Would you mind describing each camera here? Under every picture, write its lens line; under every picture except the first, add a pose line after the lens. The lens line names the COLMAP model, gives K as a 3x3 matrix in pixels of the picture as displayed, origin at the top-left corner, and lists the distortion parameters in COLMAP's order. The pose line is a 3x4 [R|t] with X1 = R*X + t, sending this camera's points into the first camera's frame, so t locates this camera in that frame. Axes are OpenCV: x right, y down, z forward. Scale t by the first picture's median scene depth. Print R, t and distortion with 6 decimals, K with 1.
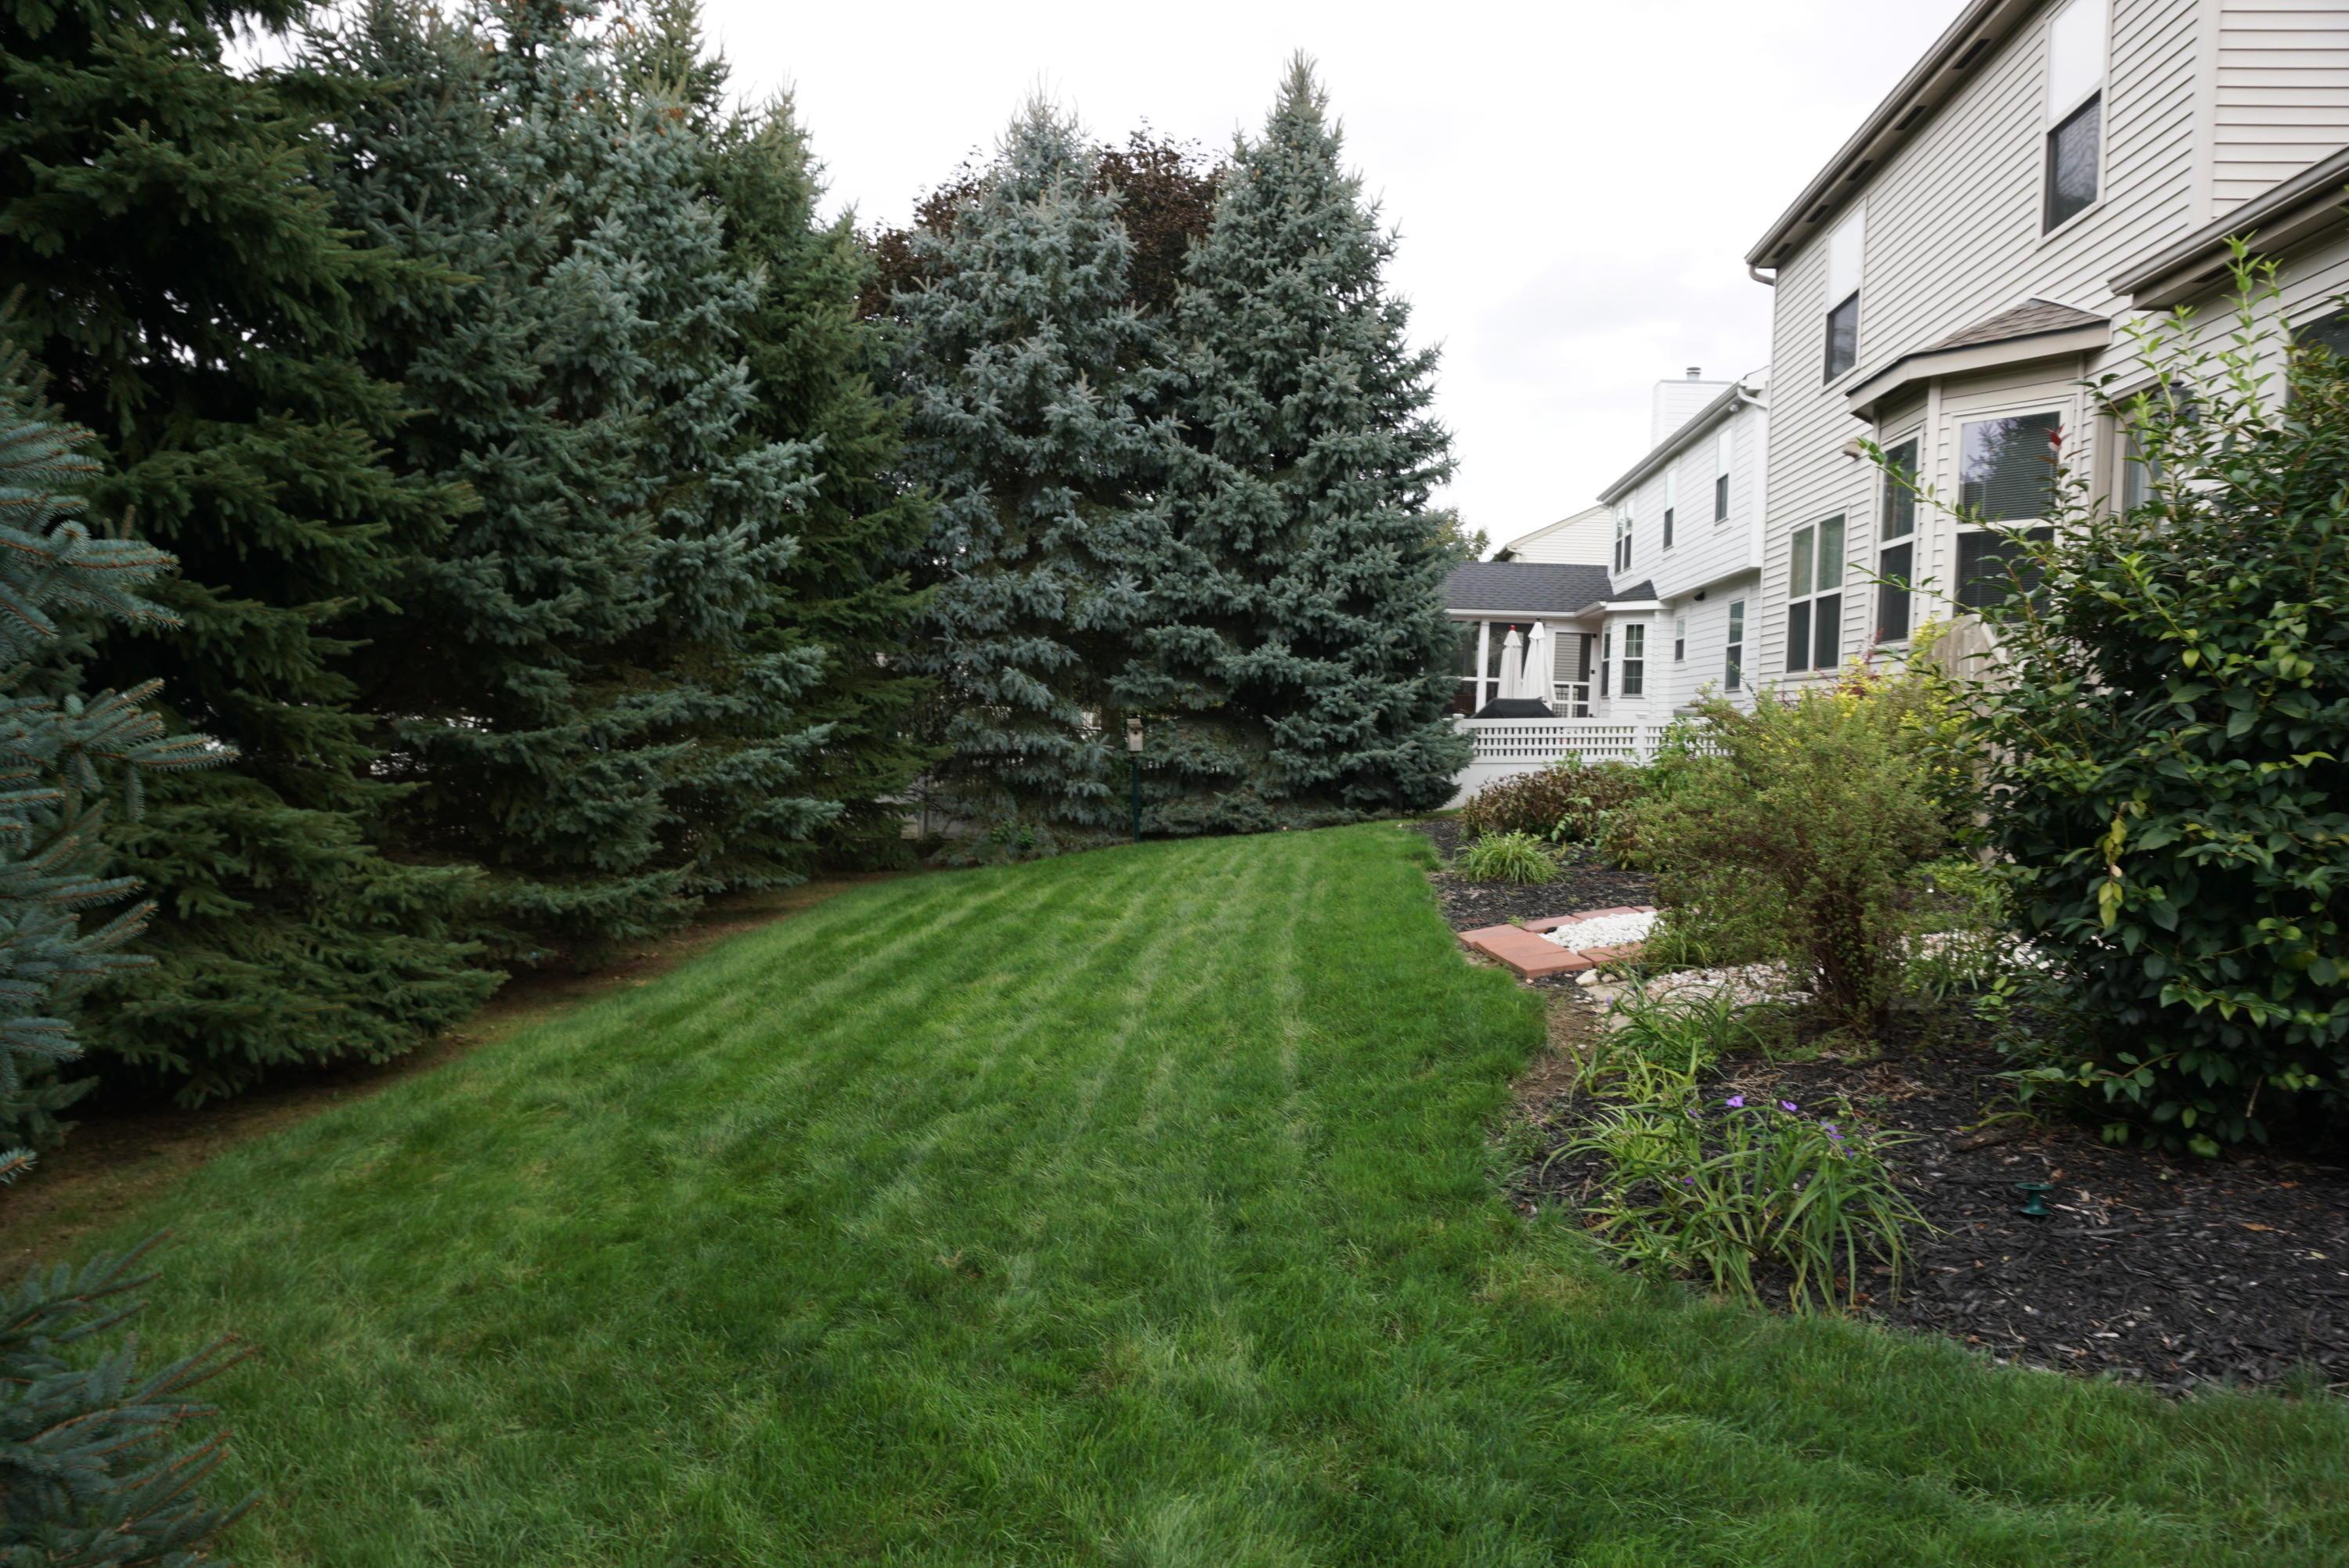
lens RADIAL K [[1629.8, 0, 1174.5], [0, 1629.8, 784.0], [0, 0, 1]] dist [-0.007312, -0.000614]
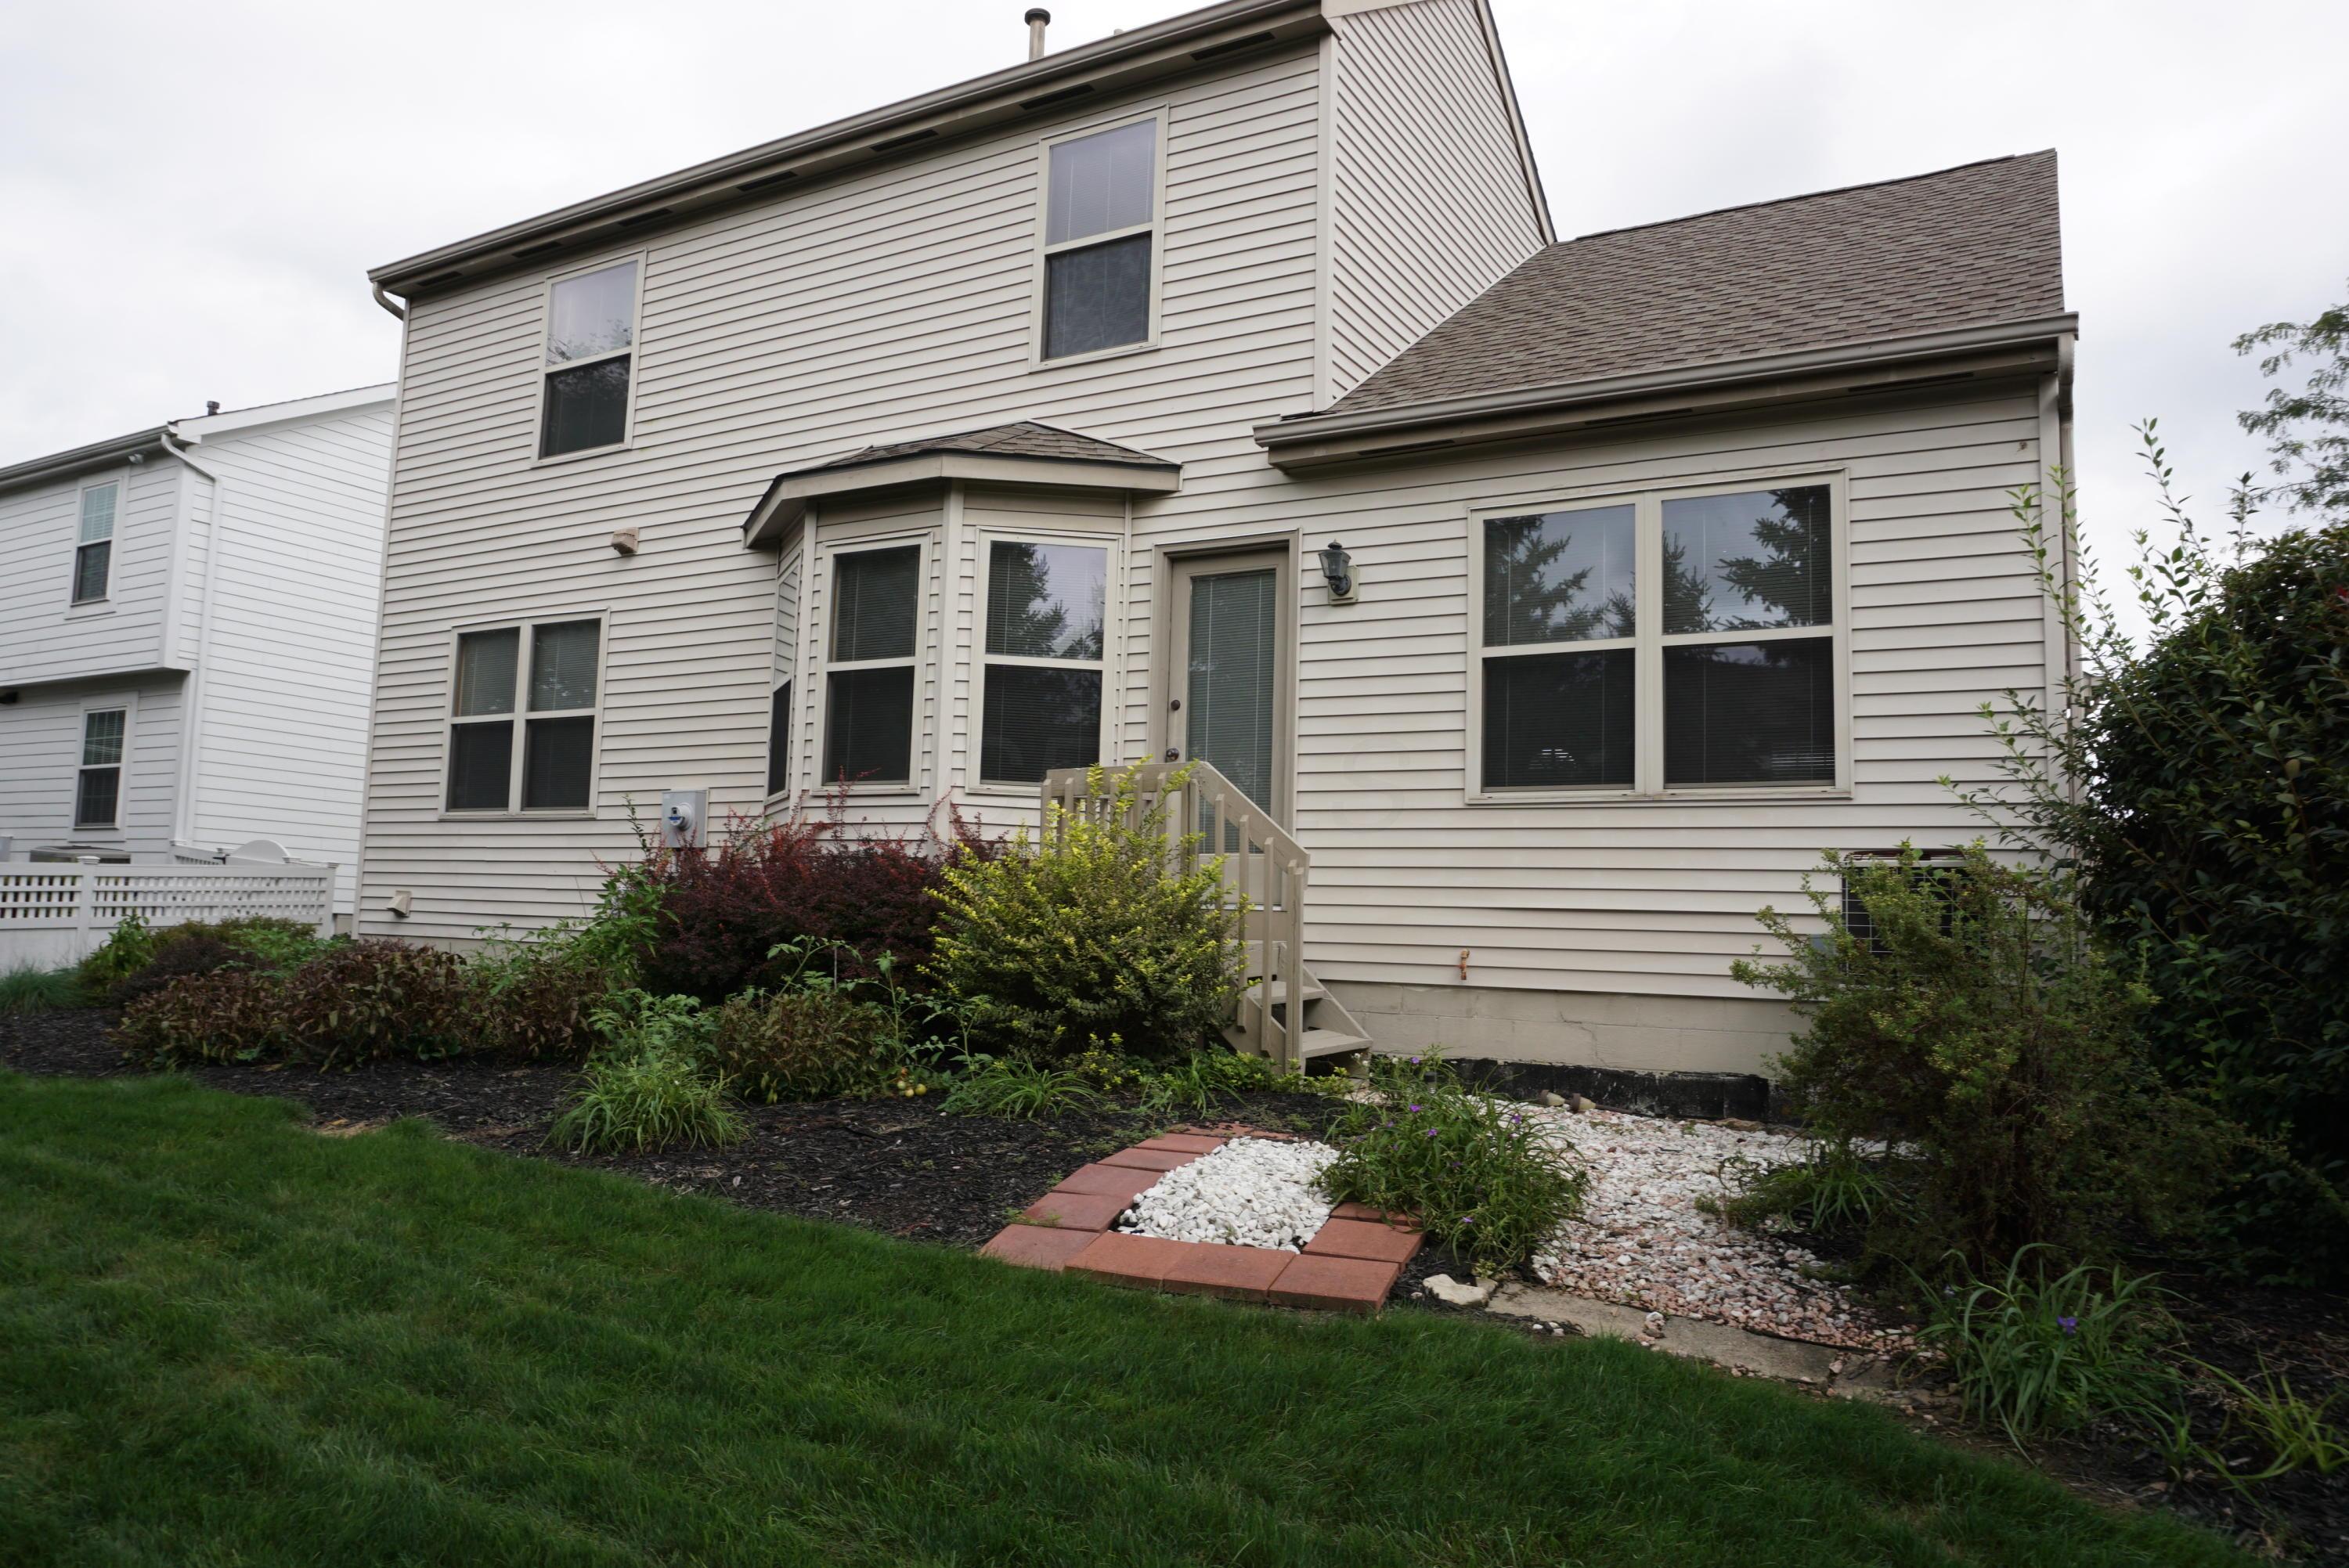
lens RADIAL K [[1629.8, 0, 1174.5], [0, 1629.8, 784.0], [0, 0, 1]] dist [-0.007312, -0.000614]
pose [[0.441569, 0.062582, 0.895042, -0.180265], [0.020285, 0.996613, -0.079692, -0.012374], [-0.896998, 0.053346, 0.438804, 0.374794]]
